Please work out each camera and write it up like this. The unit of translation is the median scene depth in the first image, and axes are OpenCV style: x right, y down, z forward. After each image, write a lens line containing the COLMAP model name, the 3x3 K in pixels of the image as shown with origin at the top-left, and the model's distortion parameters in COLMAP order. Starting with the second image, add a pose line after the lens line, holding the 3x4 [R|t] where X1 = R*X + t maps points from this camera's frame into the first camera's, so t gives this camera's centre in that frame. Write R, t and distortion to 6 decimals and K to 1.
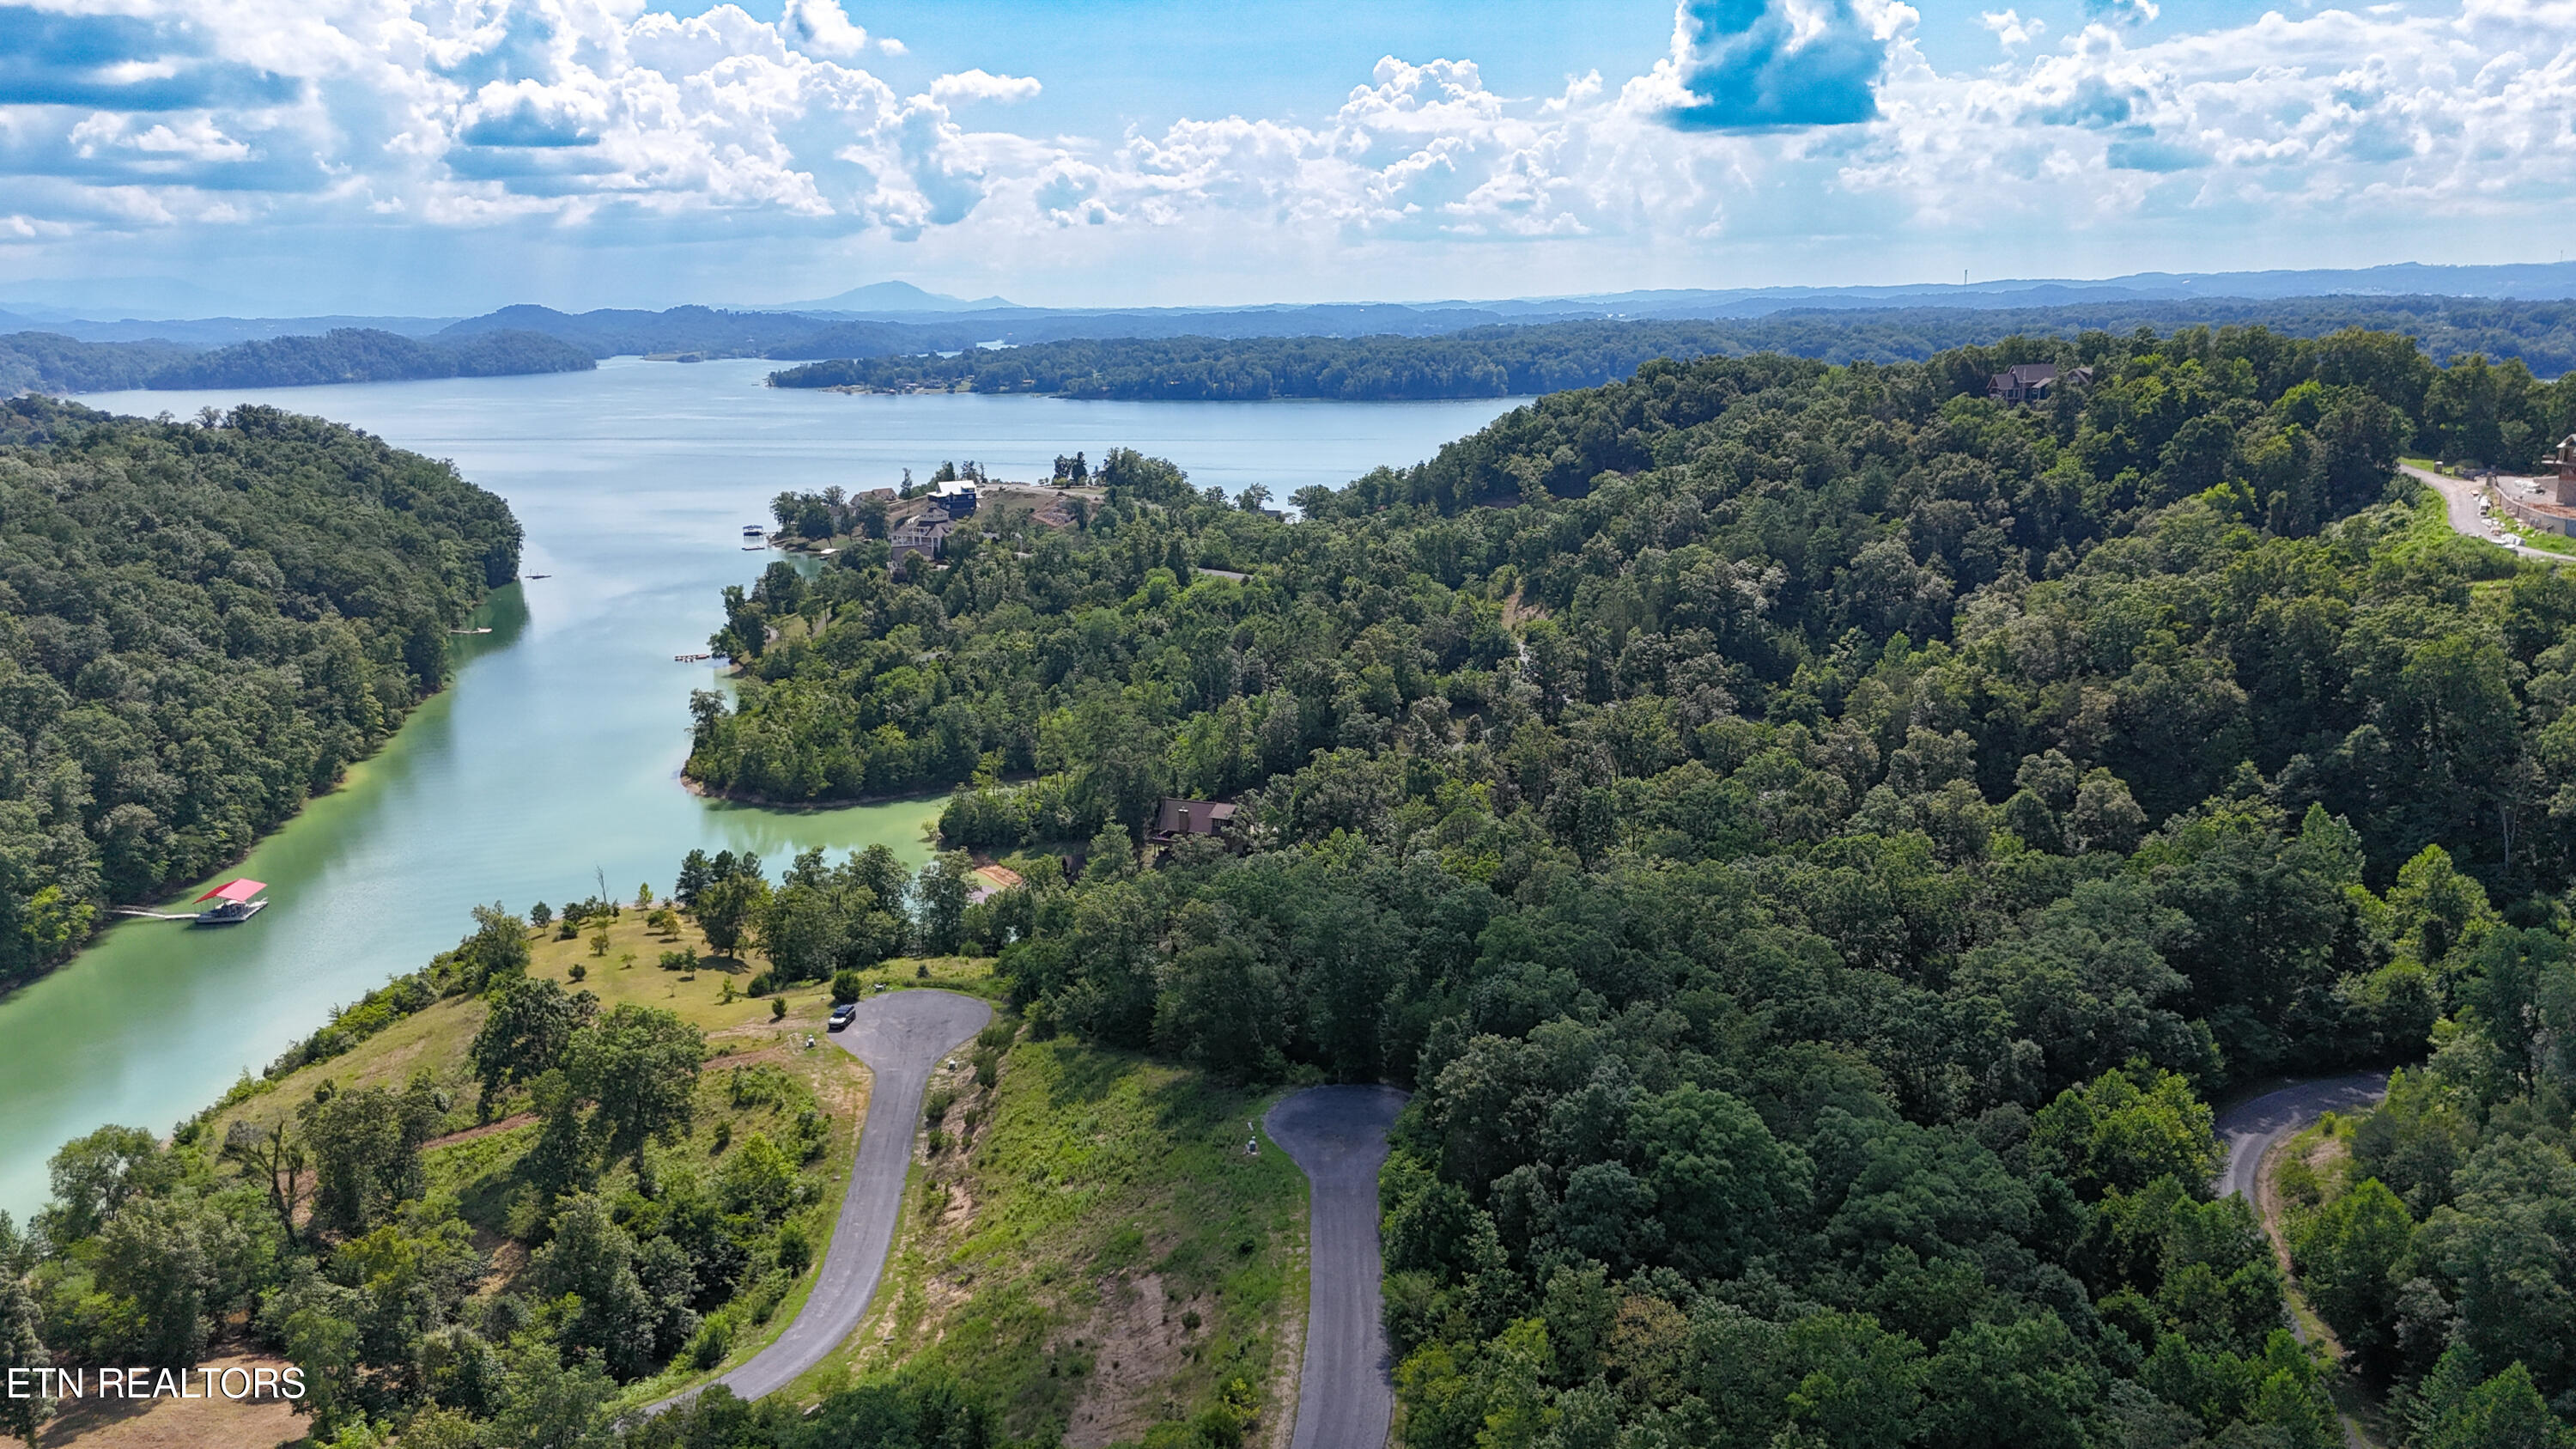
lens RADIAL K [[1911.3, 0, 1277.3], [0, 1911.3, 738.9], [0, 0, 1]] dist [0.072496, -0.071219]
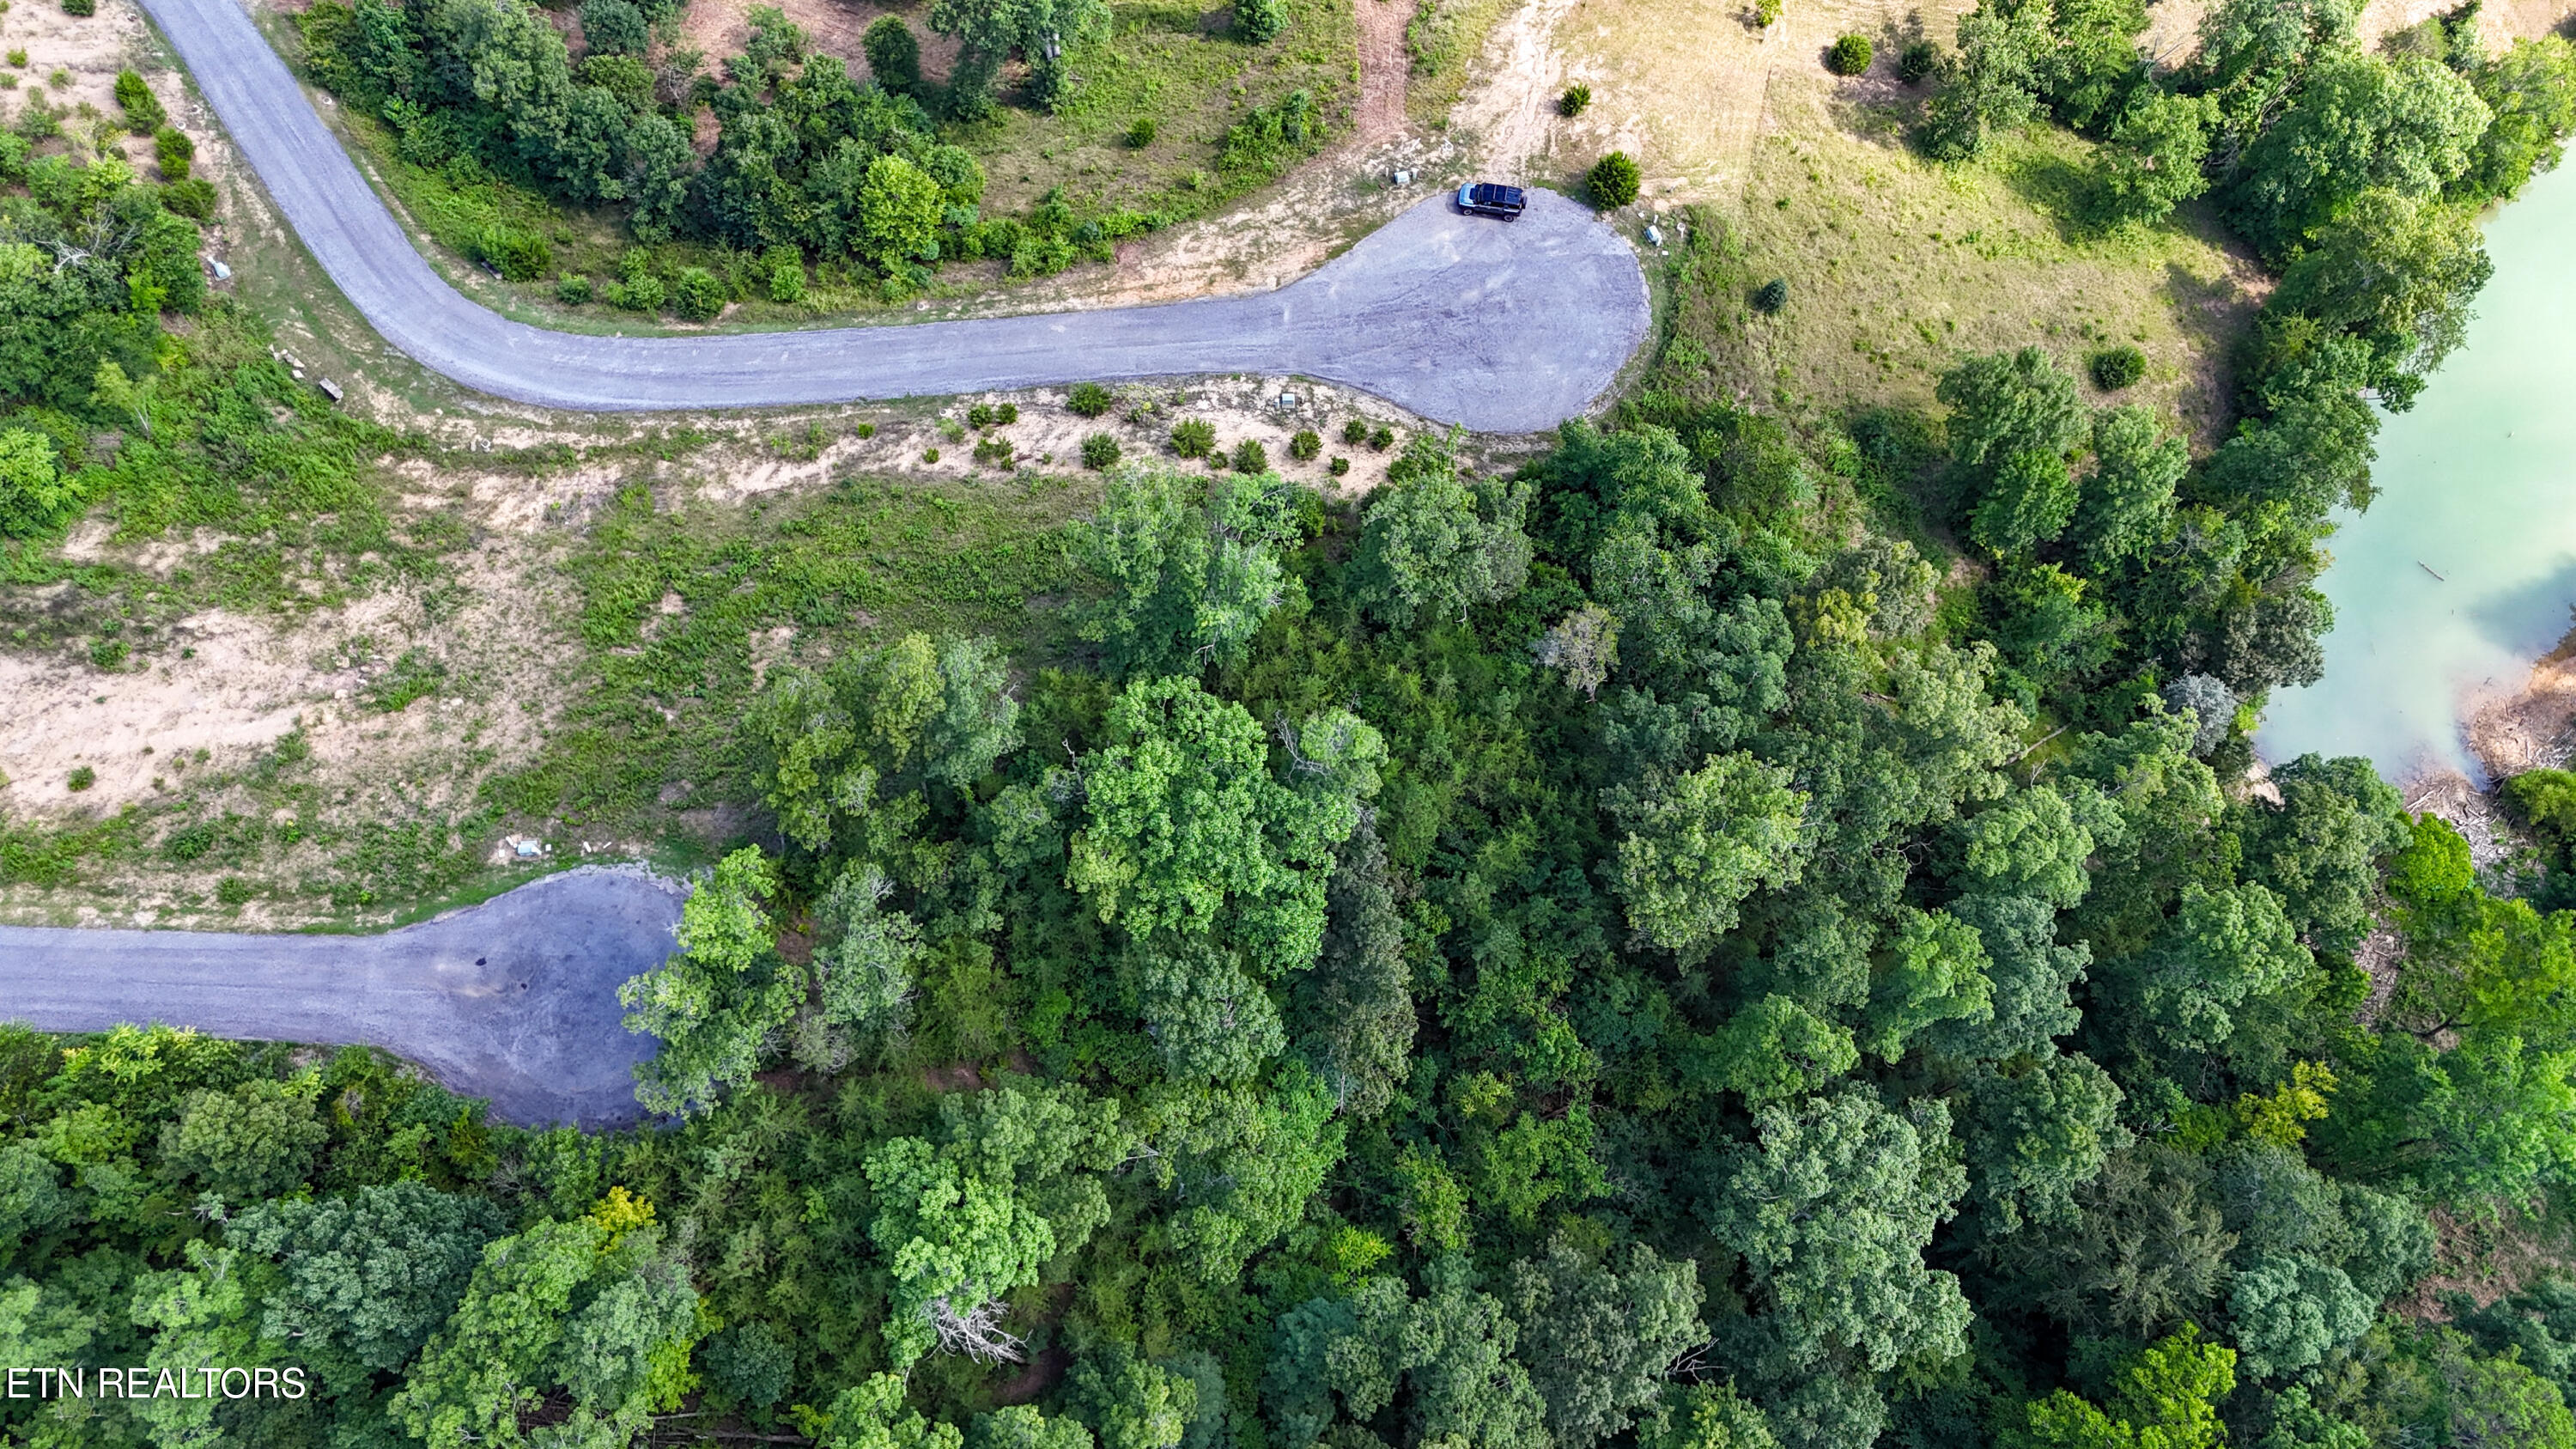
lens RADIAL K [[1911.3, 0, 1288.7], [0, 1911.3, 716.4], [0, 0, 1]] dist [0.072496, -0.071219]
pose [[-0.008640, 0.937171, -0.348762, 0.044777], [-0.225228, 0.337989, 0.913803, -0.116801], [0.974268, 0.086447, 0.208157, 0.306531]]
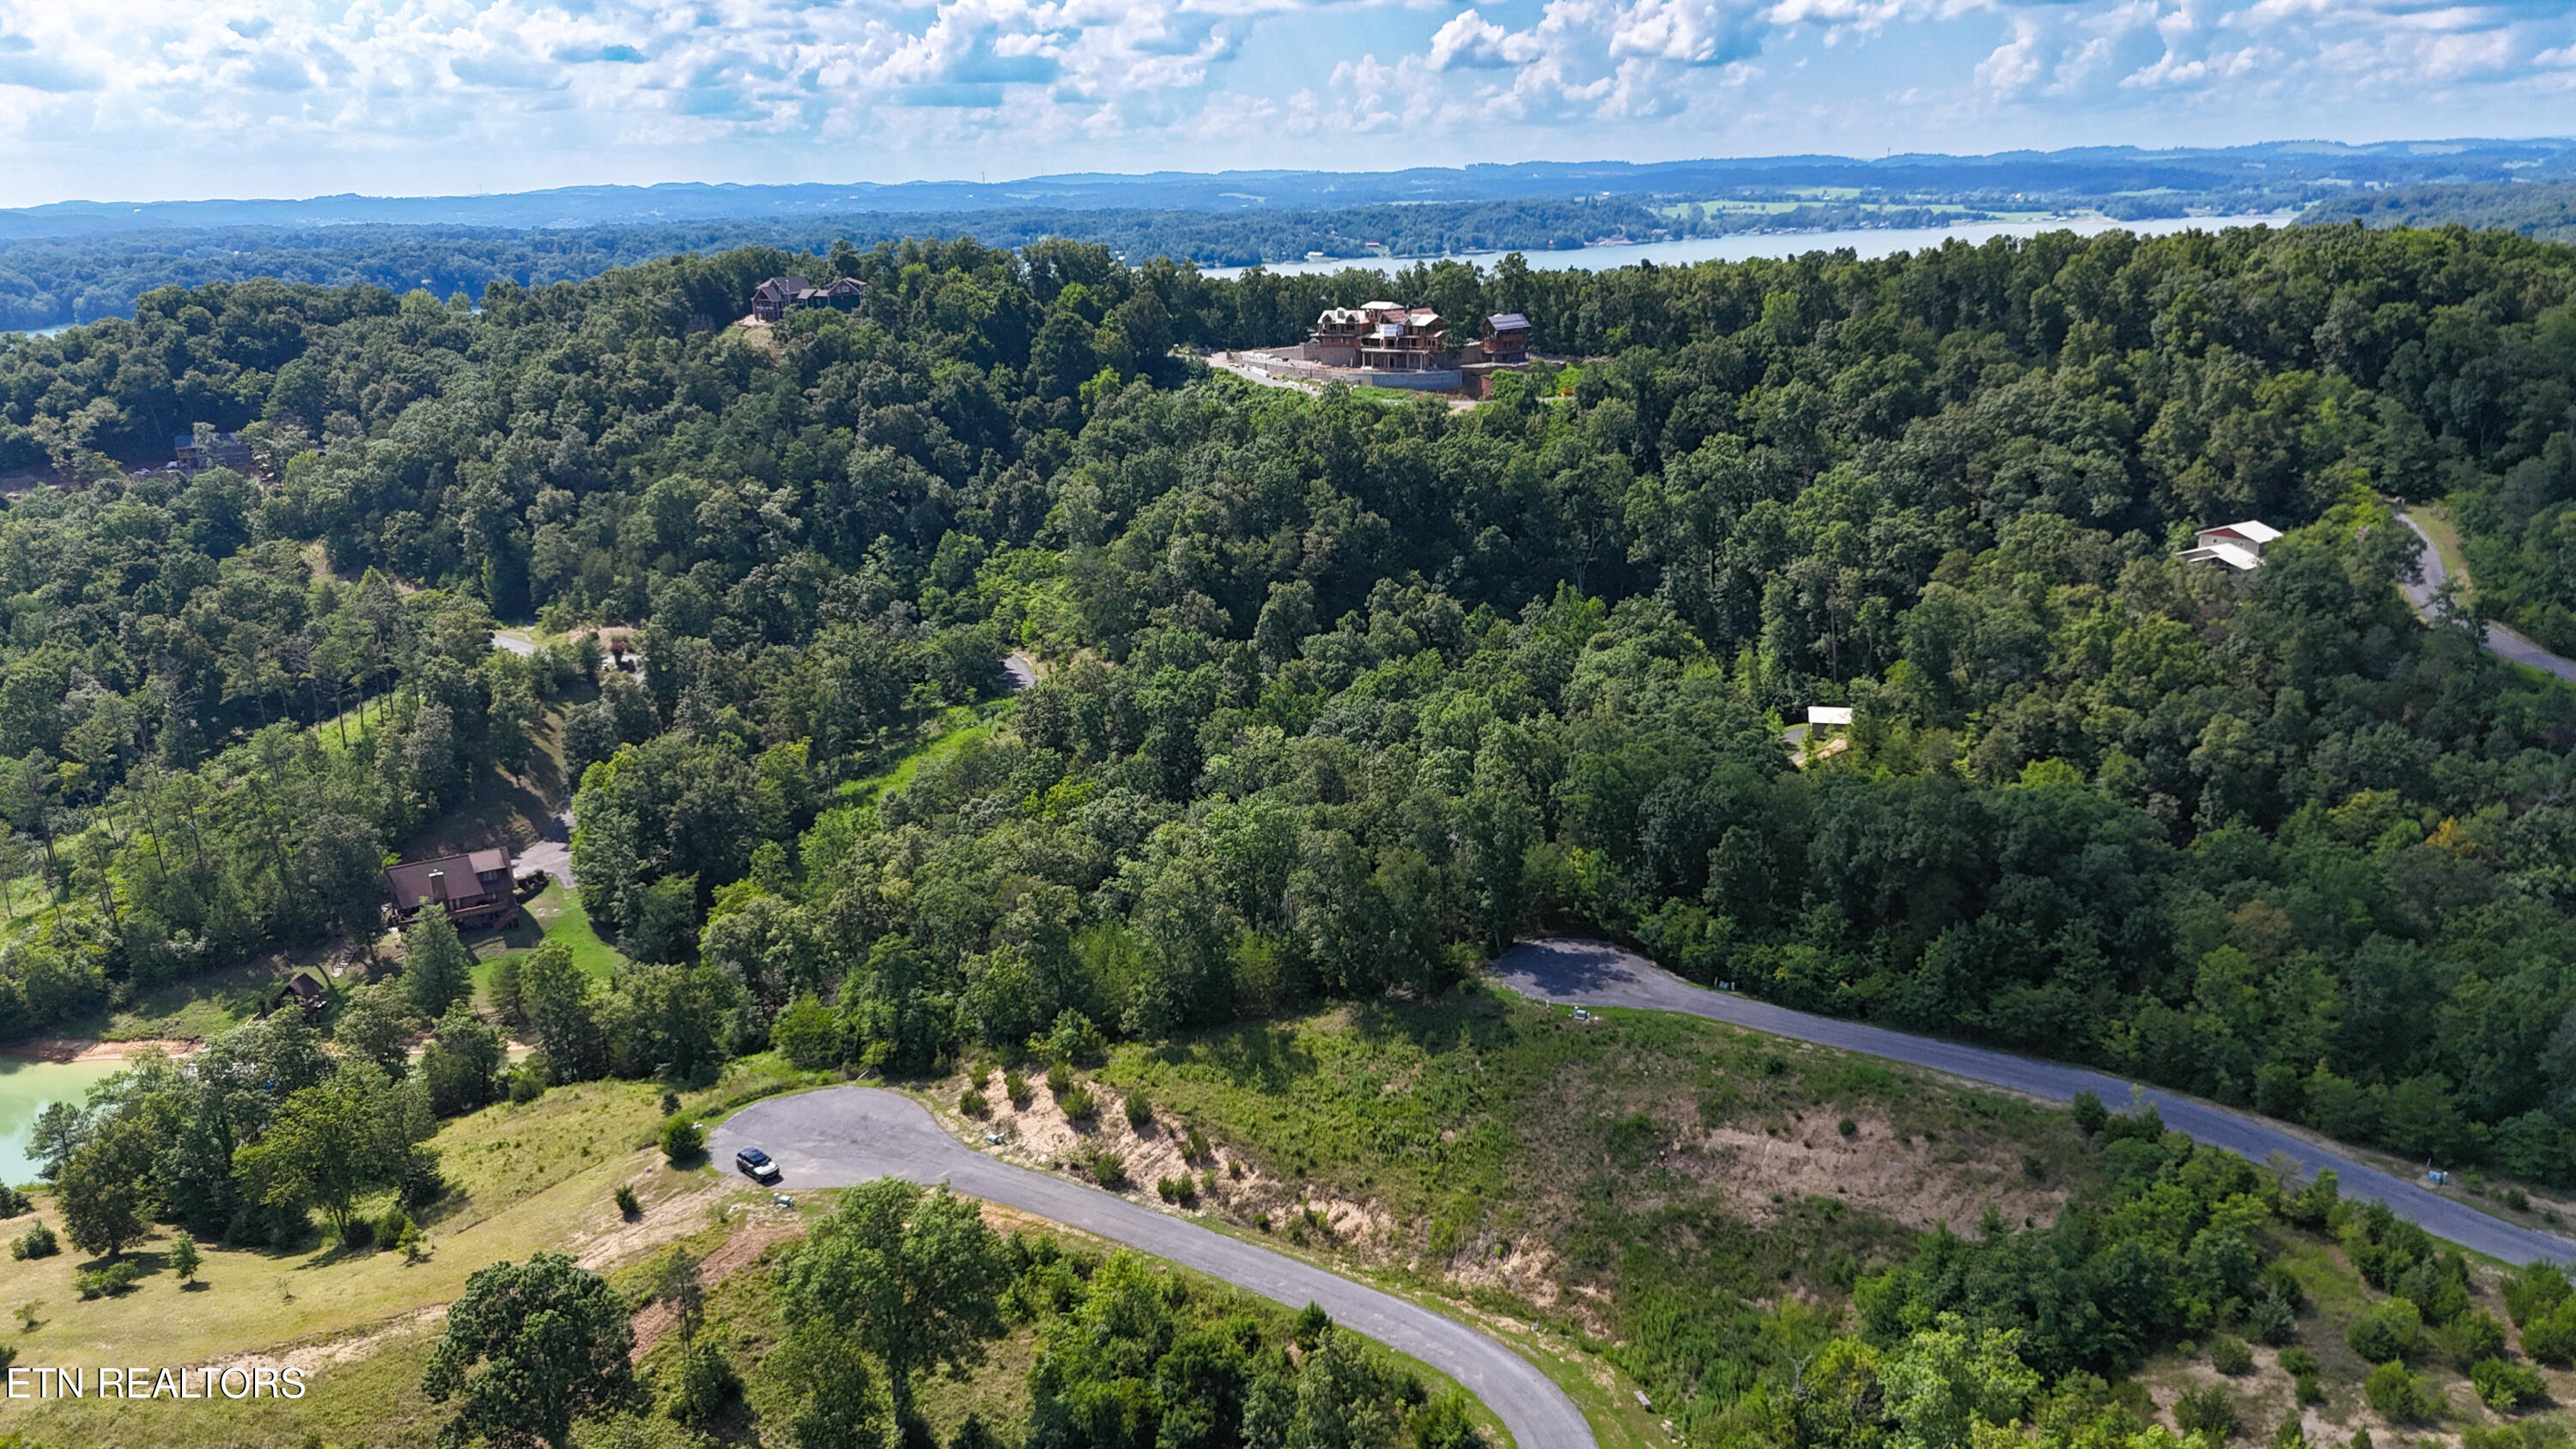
lens RADIAL K [[1911.3, 0, 1295.0], [0, 1911.3, 728.0], [0, 0, 1]] dist [0.072496, -0.071219]
pose [[0.560903, -0.216147, 0.799167, -0.245265], [0.193988, 0.972756, 0.126944, -0.026707], [-0.804833, 0.083826, 0.587552, 0.140876]]
